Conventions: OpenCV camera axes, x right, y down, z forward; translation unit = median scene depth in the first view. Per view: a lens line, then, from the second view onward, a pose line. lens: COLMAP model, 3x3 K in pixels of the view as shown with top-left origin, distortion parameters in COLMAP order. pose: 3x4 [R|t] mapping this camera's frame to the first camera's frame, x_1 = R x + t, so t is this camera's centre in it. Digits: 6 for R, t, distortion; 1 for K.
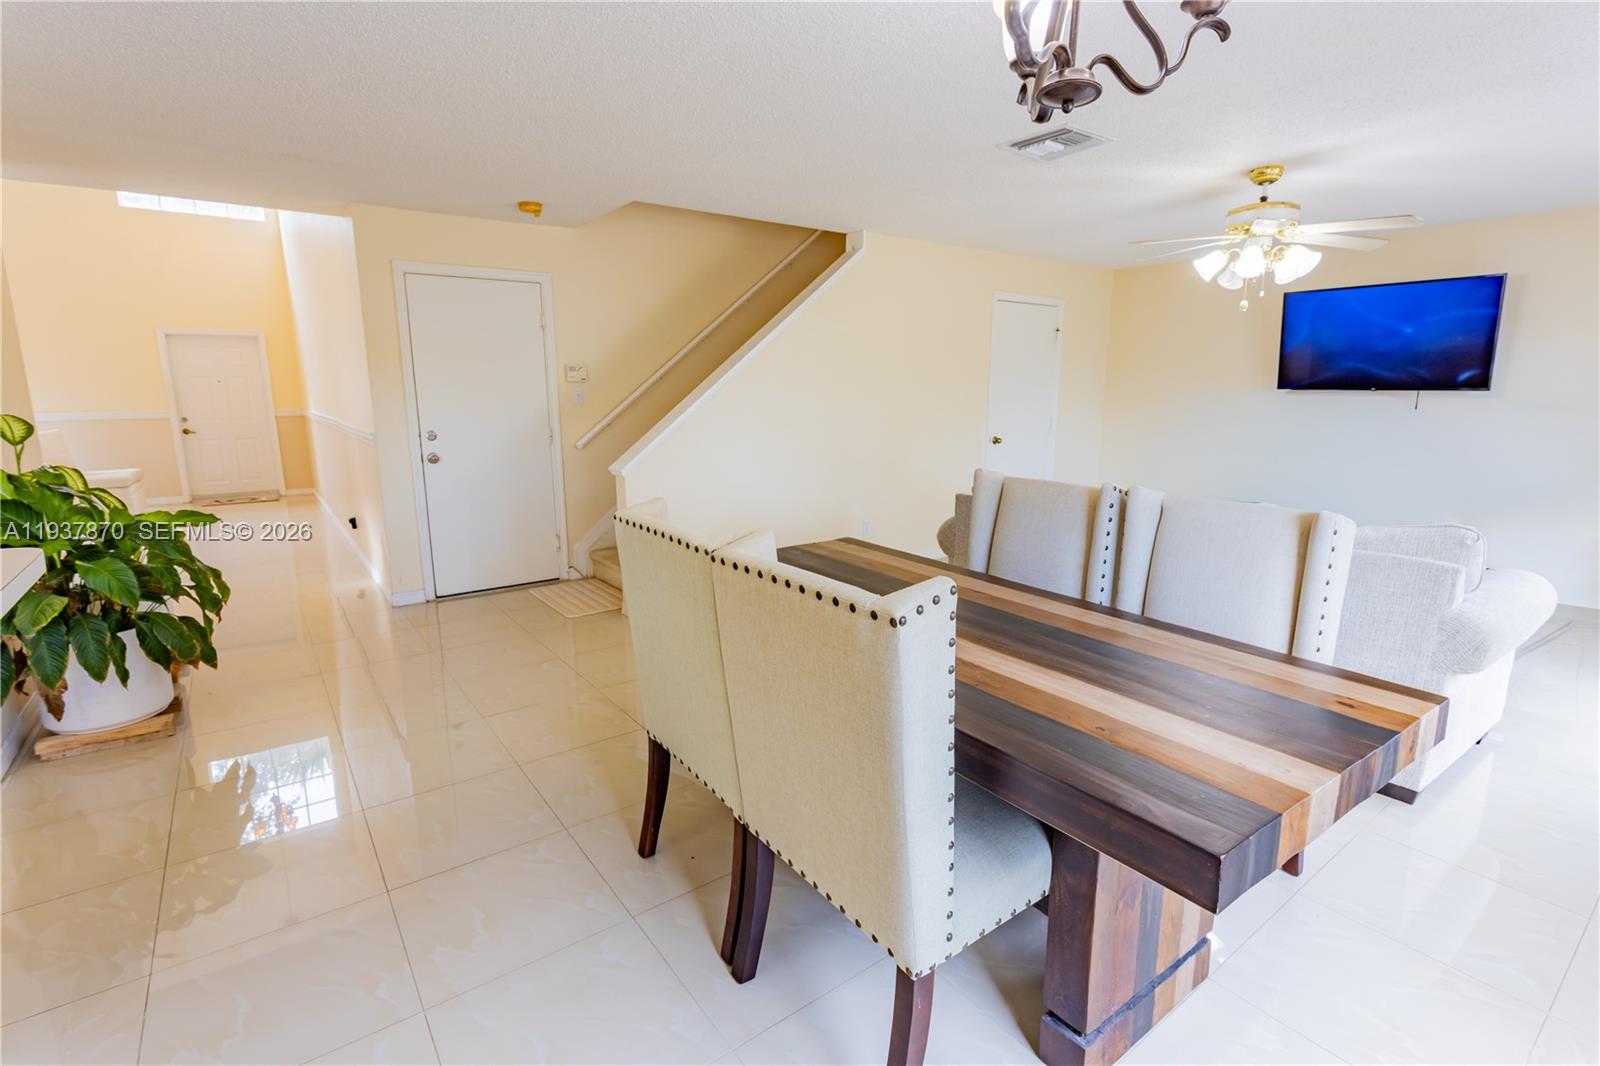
lens RADIAL K [[754.3, 0, 799.5], [0, 754.3, 531.3], [0, 0, 1]] dist [0.000634, 0.000367]
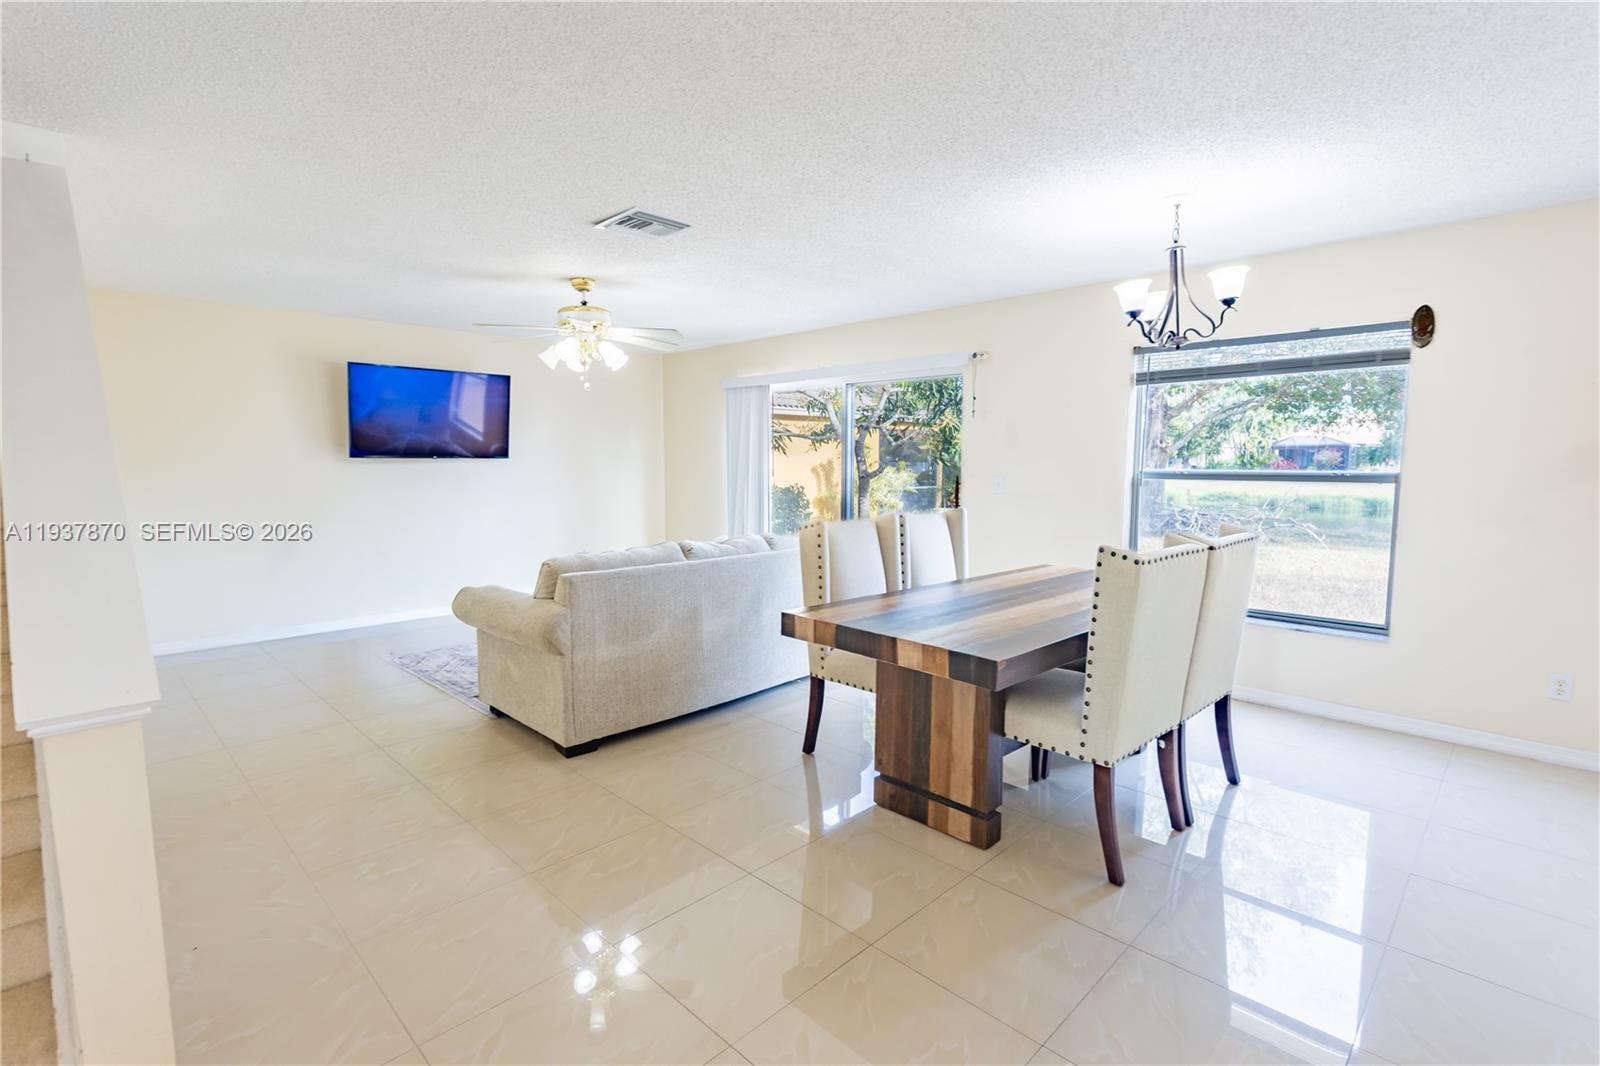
lens RADIAL K [[754.3, 0, 800.2], [0, 754.3, 534.8], [0, 0, 1]] dist [0.000634, 0.000367]
pose [[-0.143263, -0.099799, 0.984640, -0.690394], [0.191479, 0.973309, 0.126511, -0.158518], [-0.970985, 0.206662, -0.120330, 0.879040]]
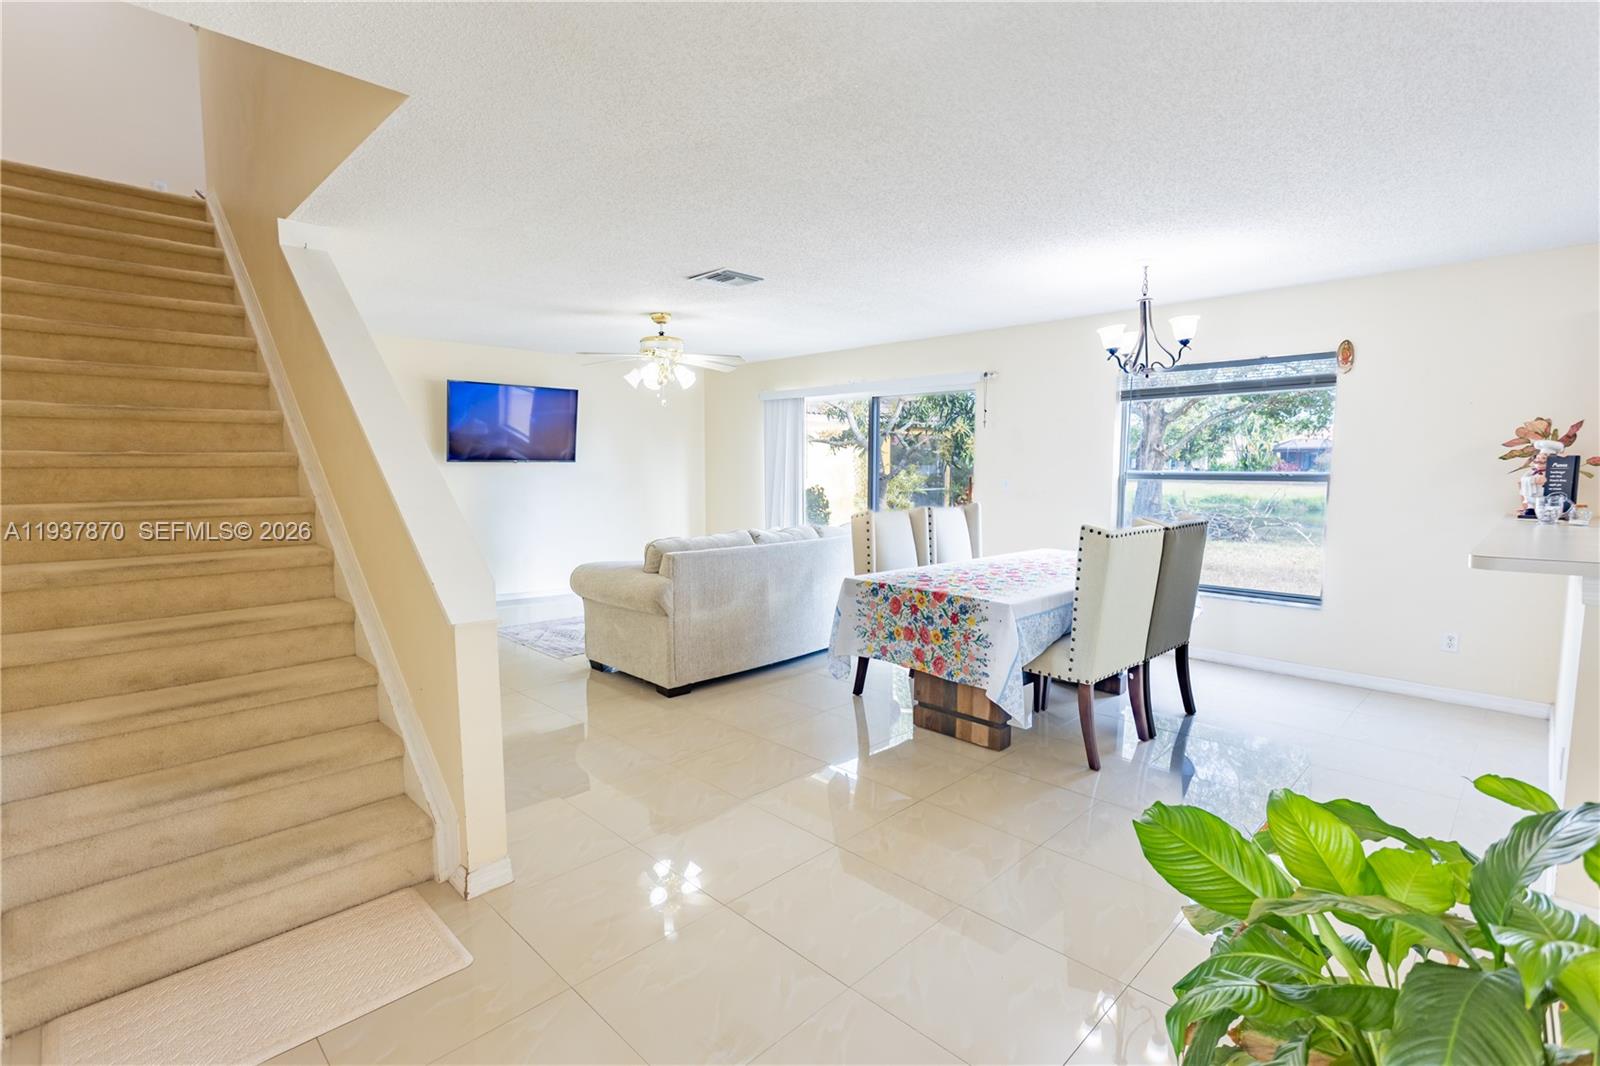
lens RADIAL K [[754.3, 0, 800.1], [0, 754.3, 535.2], [0, 0, 1]] dist [0.000634, 0.000367]
pose [[-0.138321, -0.096288, 0.985696, -0.926822], [0.192629, 0.973640, 0.122141, -0.180846], [-0.971474, 0.206768, -0.116127, 0.984824]]
